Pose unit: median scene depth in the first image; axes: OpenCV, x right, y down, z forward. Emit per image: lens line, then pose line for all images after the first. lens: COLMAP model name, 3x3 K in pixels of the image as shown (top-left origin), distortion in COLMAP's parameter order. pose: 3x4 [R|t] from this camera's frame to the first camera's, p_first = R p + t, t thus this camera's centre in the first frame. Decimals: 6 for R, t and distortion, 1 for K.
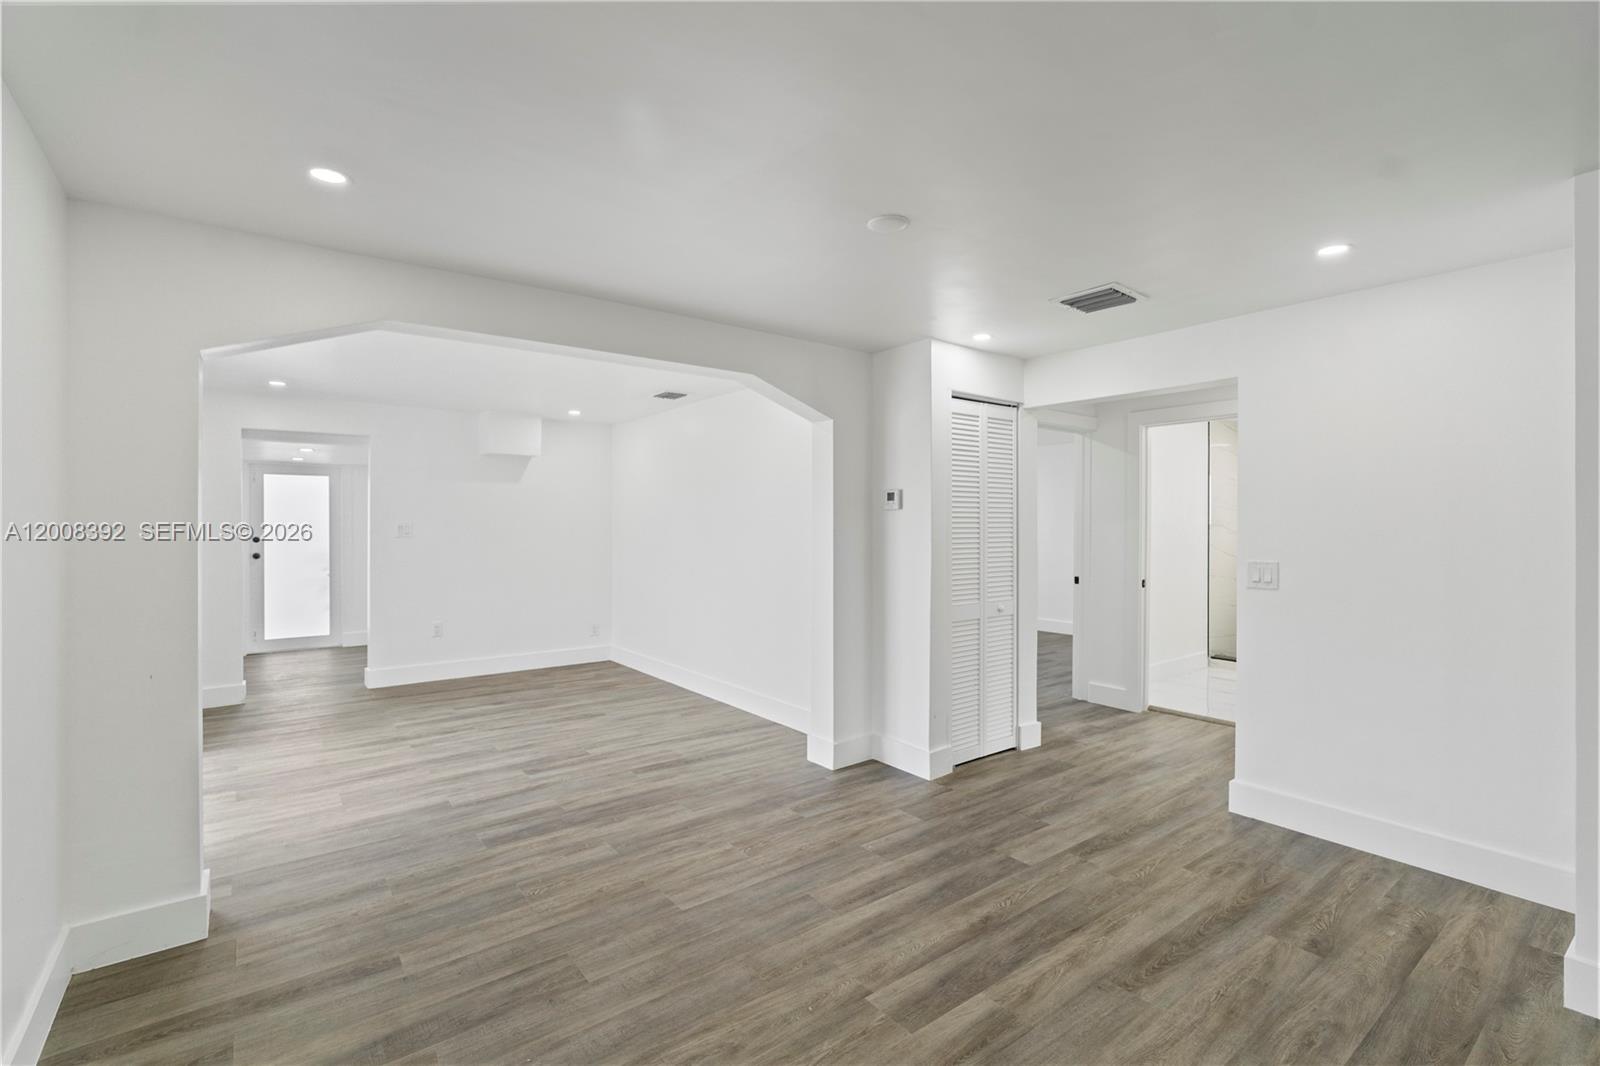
lens RADIAL K [[728.1, 0, 806.8], [0, 728.1, 527.3], [0, 0, 1]] dist [-0.002877, -0.000097]
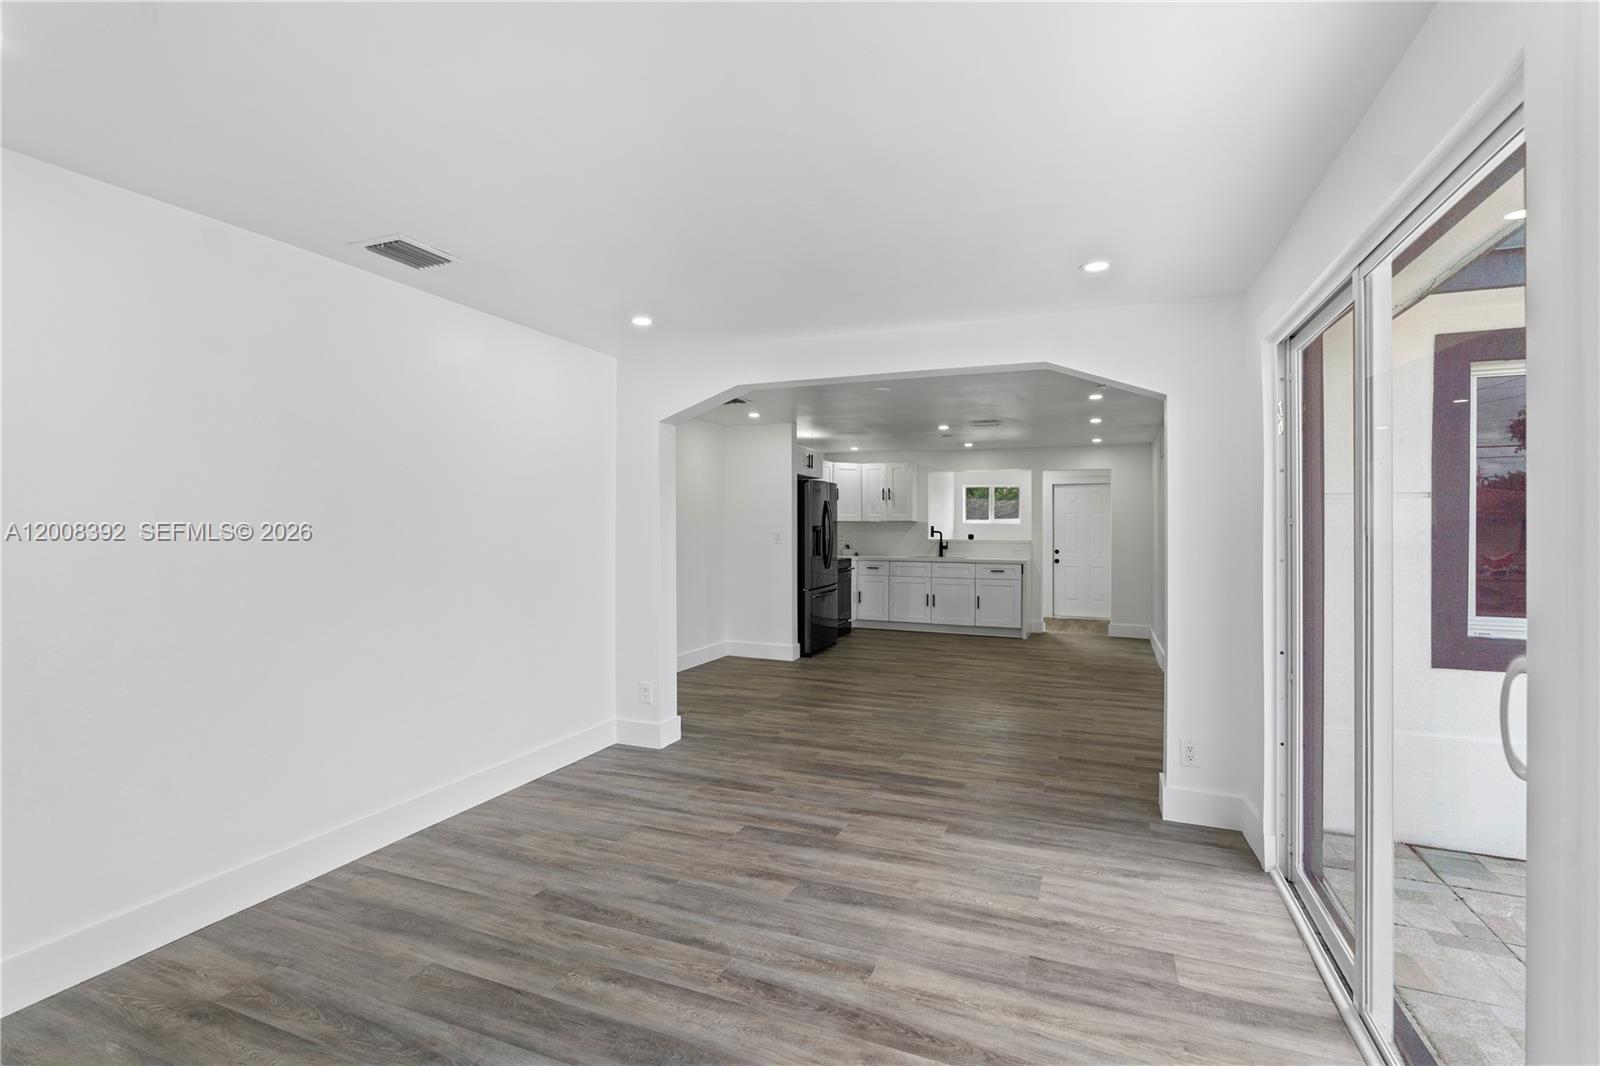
lens RADIAL K [[728.1, 0, 800.7], [0, 728.1, 529.0], [0, 0, 1]] dist [-0.002877, -0.000097]
pose [[-0.505896, -0.004937, 0.862581, -0.991072], [-0.002282, 0.999988, 0.004386, 0.004458], [-0.862592, 0.000250, -0.505901, 1.360749]]
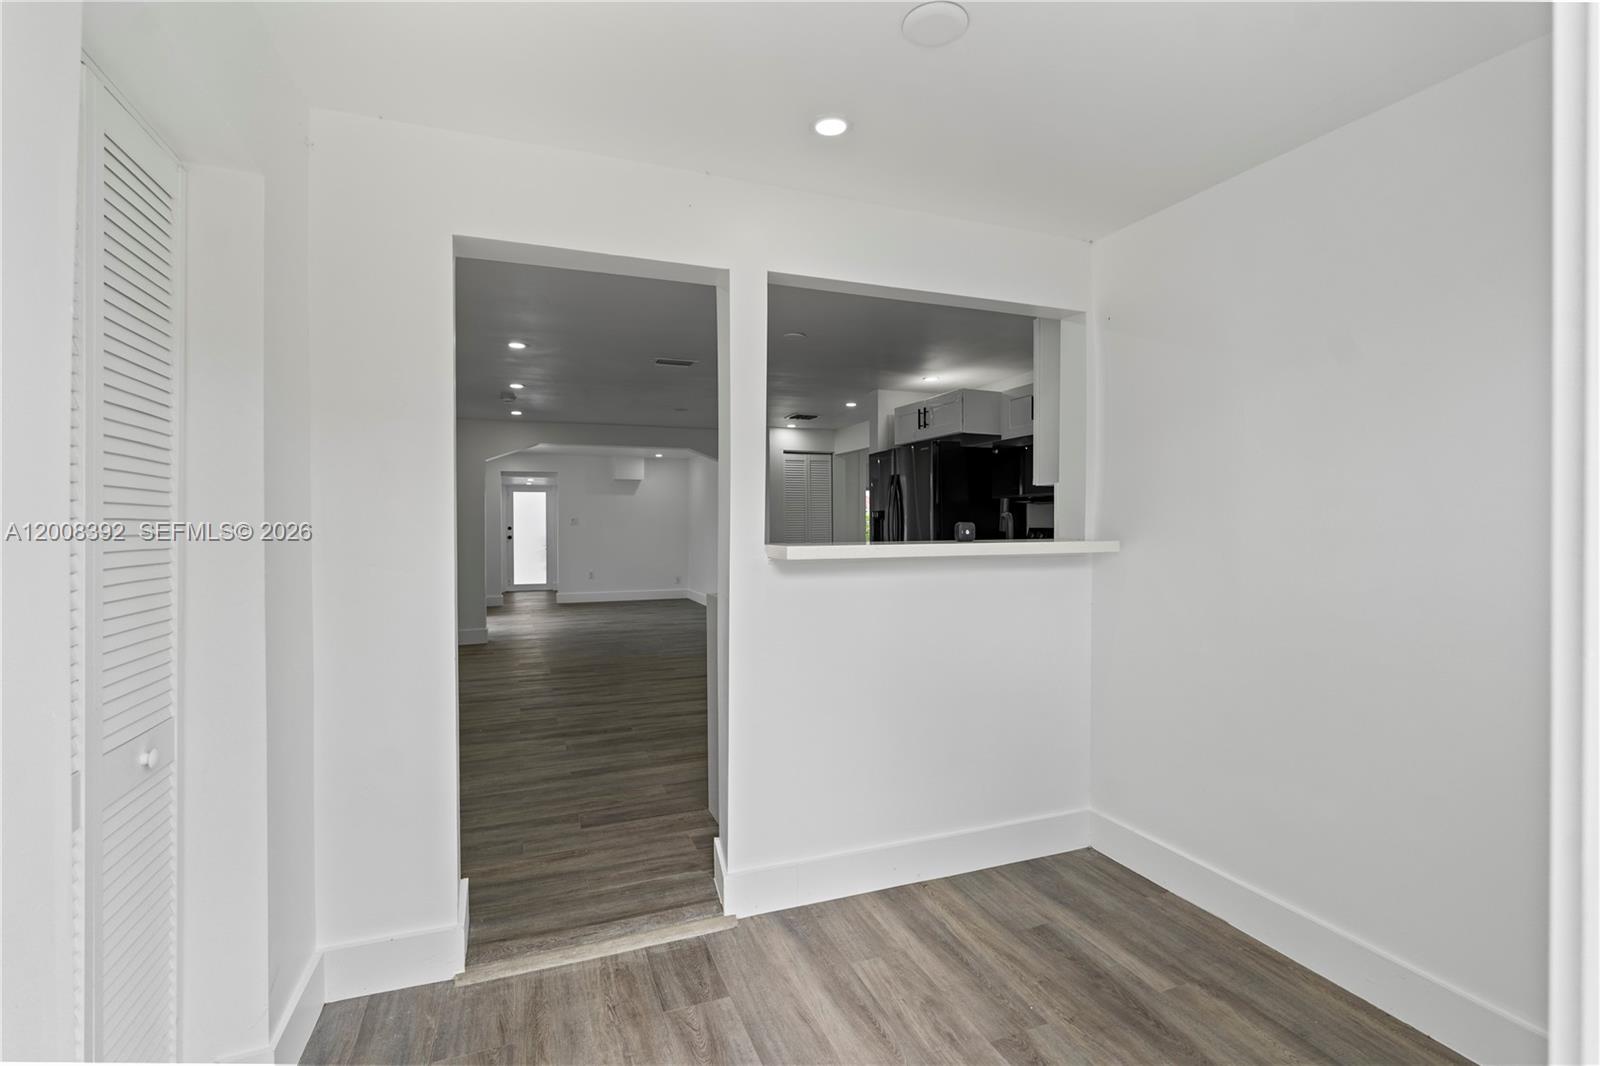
lens RADIAL K [[728.1, 0, 795.2], [0, 728.1, 532.4], [0, 0, 1]] dist [-0.002877, -0.000097]
pose [[0.959540, -0.001803, -0.281568, 0.808474], [0.002443, 0.999995, 0.001925, 0.046520], [0.281563, -0.002535, 0.959539, -1.000449]]
